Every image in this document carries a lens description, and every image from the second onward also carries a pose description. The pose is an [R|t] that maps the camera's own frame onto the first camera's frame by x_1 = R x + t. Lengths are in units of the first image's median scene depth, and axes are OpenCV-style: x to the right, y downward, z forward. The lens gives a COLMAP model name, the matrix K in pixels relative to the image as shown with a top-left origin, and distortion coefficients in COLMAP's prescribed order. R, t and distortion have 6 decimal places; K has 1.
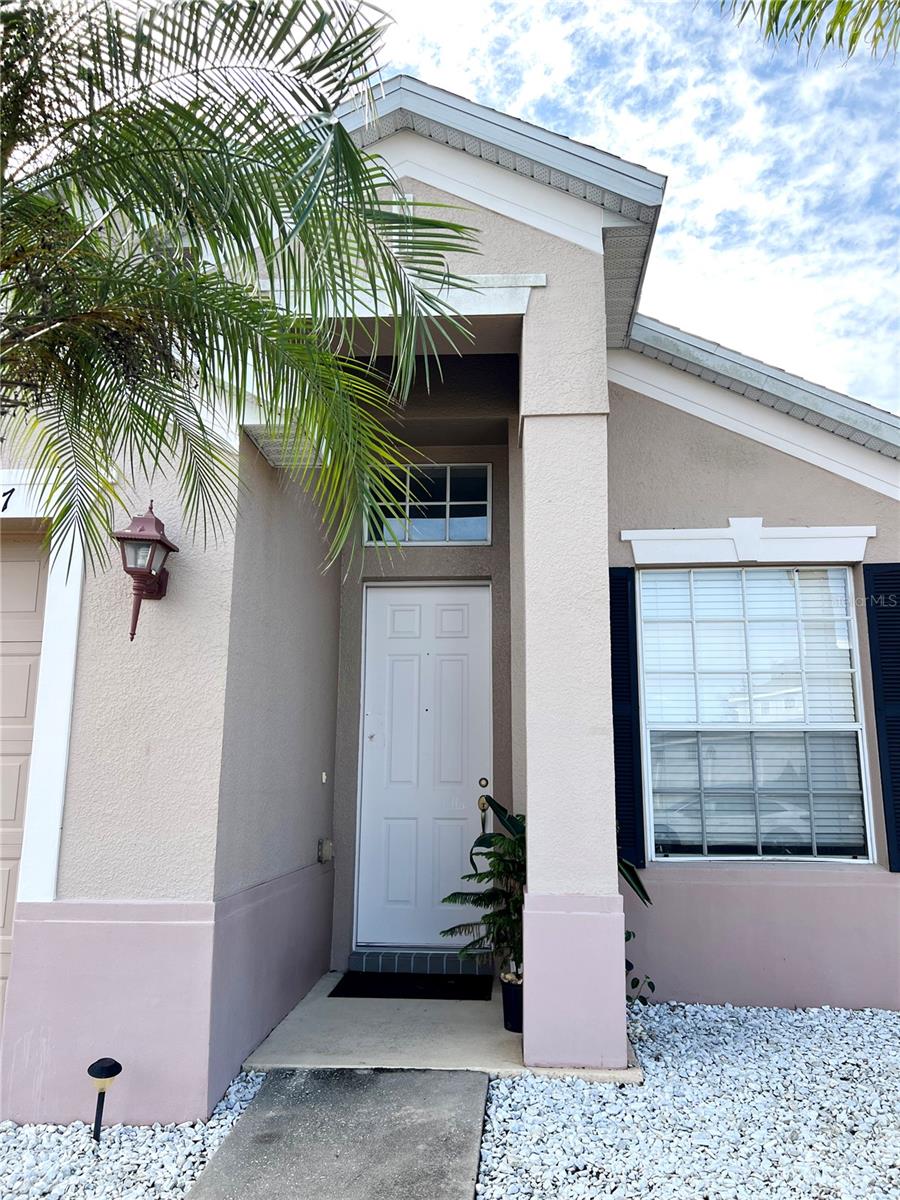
lens RADIAL K [[895.8, 0, 450.0], [0, 895.8, 600.0], [0, 0, 1]] dist [0.052104, -0.051285]
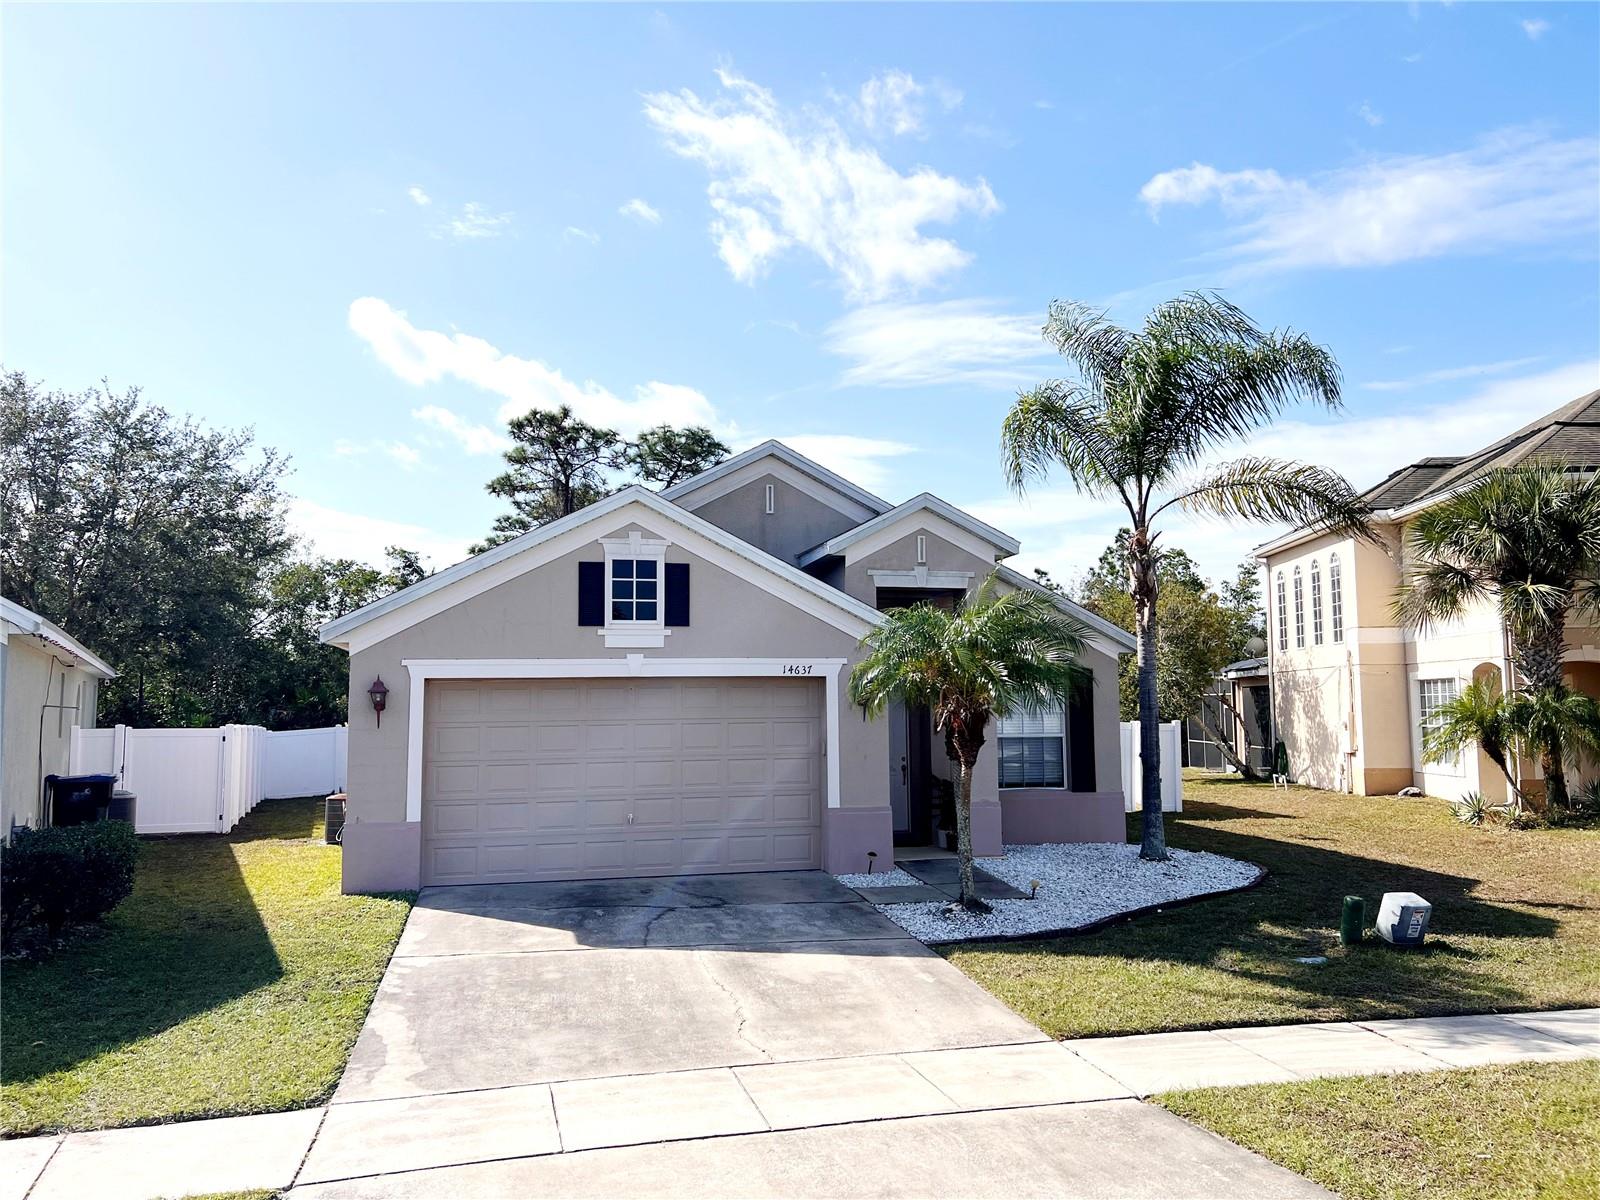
lens RADIAL K [[1194.5, 0, 800.0], [0, 1194.5, 600.0], [0, 0, 1]] dist [0.052104, -0.051285]
pose [[0.954001, 0.017426, 0.299295, -1.379753], [-0.049801, 0.993651, 0.100887, -0.593888], [-0.295637, -0.111151, 0.948812, -2.112259]]
